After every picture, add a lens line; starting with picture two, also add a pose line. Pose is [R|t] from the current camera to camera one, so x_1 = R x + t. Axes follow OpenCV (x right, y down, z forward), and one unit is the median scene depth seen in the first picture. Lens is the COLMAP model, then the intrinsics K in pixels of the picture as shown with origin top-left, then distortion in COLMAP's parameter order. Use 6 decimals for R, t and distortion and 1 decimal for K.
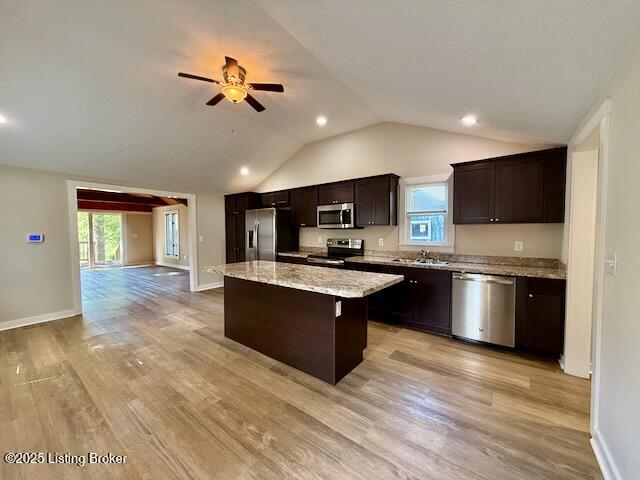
lens RADIAL K [[255.4, 0, 320.0], [0, 255.4, 240.0], [0, 0, 1]] dist [-0.002696, 0.000045]
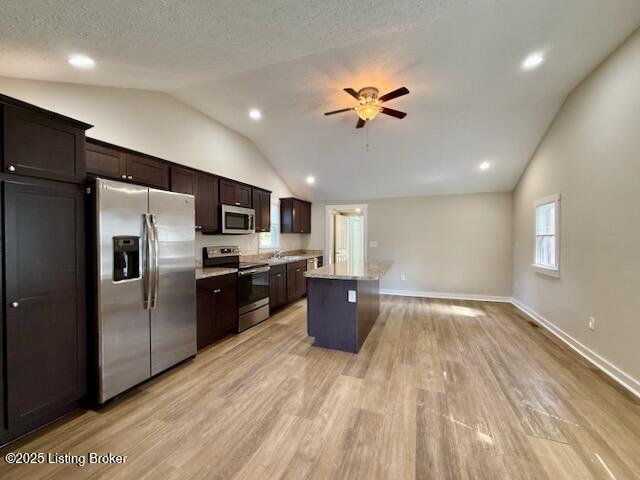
lens RADIAL K [[255.4, 0, 320.0], [0, 255.4, 240.0], [0, 0, 1]] dist [-0.002696, 0.000045]
pose [[-0.277657, -0.007265, 0.960653, -1.151231], [0.038604, 0.999079, 0.018713, -0.041969], [-0.959904, 0.042280, -0.277121, 1.308588]]
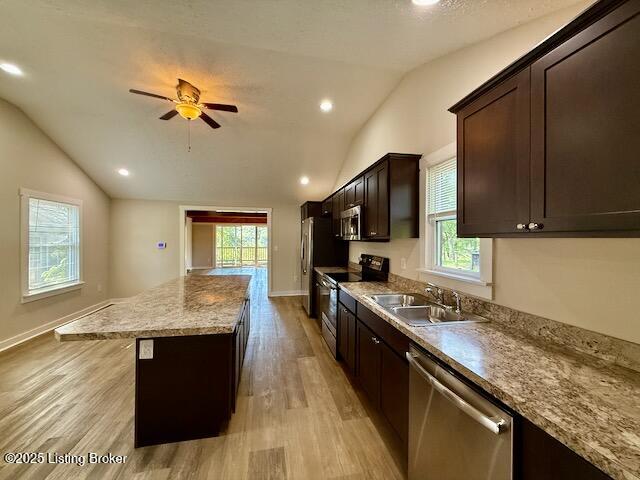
lens RADIAL K [[255.4, 0, 320.0], [0, 255.4, 240.0], [0, 0, 1]] dist [-0.002696, 0.000045]
pose [[0.757864, 0.010408, -0.652329, 0.639705], [-0.032701, 0.999222, -0.022049, -0.038819], [0.651592, 0.038042, 0.757615, 0.499090]]
